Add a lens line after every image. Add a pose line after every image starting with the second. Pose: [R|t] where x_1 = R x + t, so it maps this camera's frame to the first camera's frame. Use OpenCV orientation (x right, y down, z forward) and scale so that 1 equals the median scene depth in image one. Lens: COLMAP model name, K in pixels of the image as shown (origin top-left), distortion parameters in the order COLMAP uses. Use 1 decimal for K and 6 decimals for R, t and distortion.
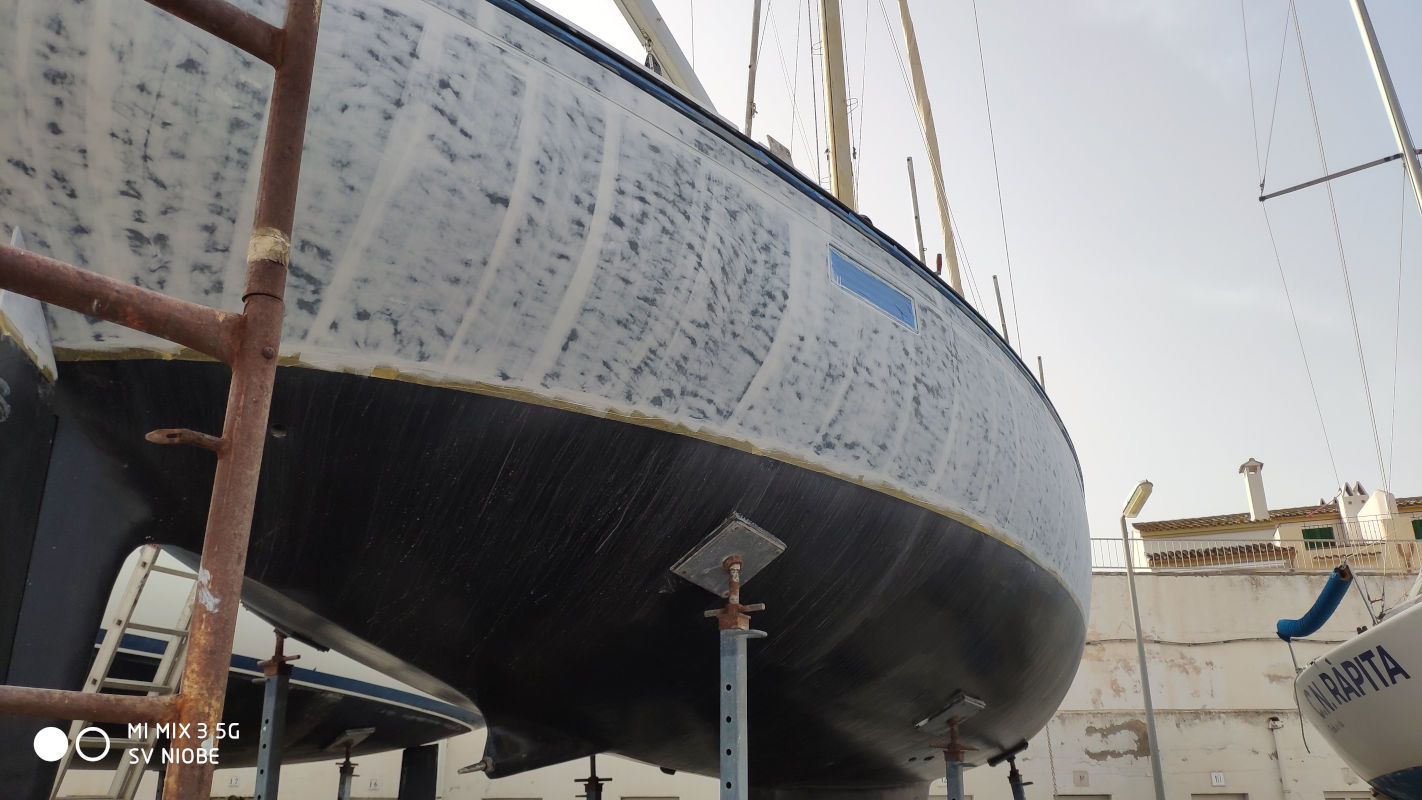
lens RADIAL K [[1055.4, 0, 719.5], [0, 1055.4, 400.2], [0, 0, 1]] dist [0.043617, -0.064099]
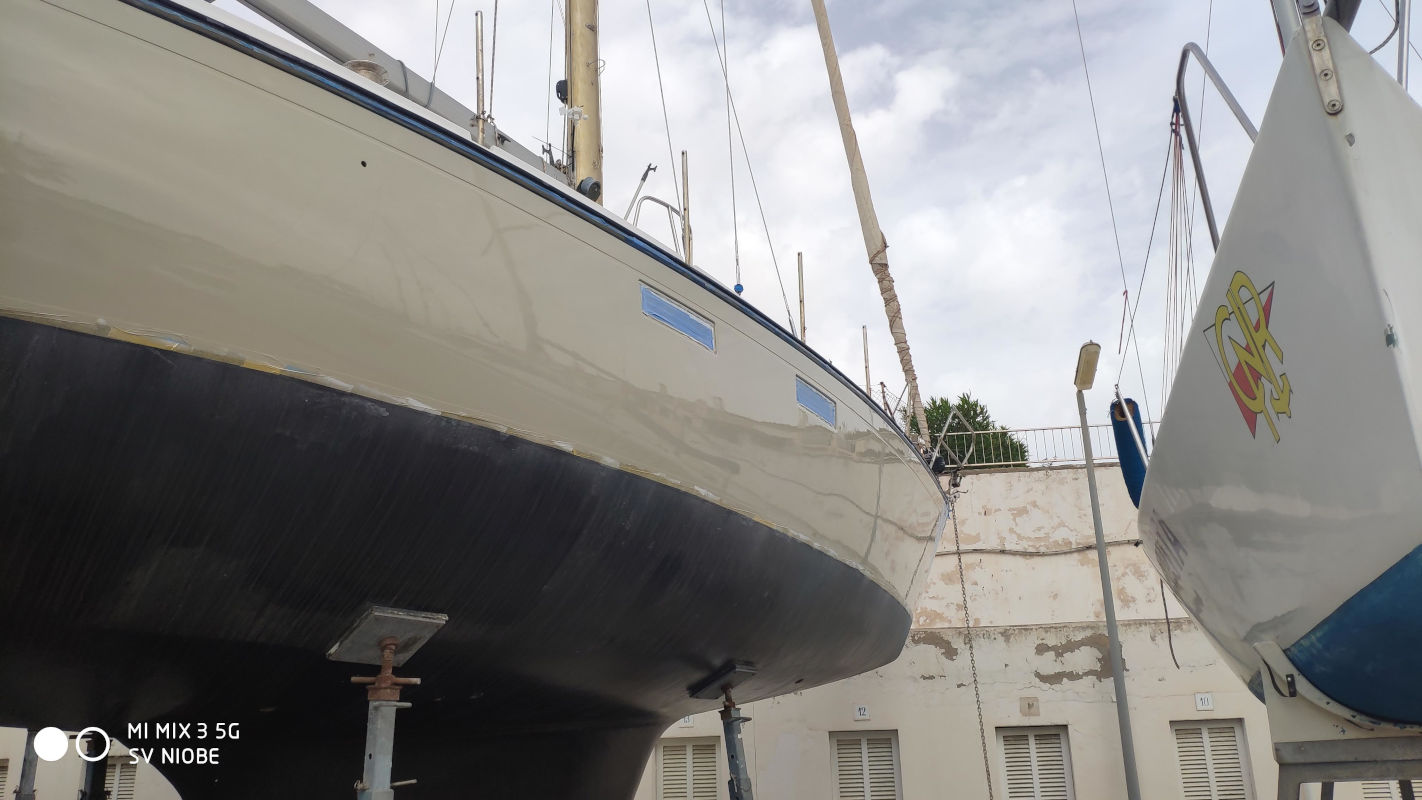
lens RADIAL K [[1088.3, 0, 706.3], [0, 1088.3, 399.3], [0, 0, 1]] dist [-0.032774, 0.013978]
pose [[0.985715, -0.076223, -0.150189, 0.406875], [0.085082, 0.994939, 0.053458, 0.091294], [0.145354, -0.065472, 0.987211, 0.259418]]
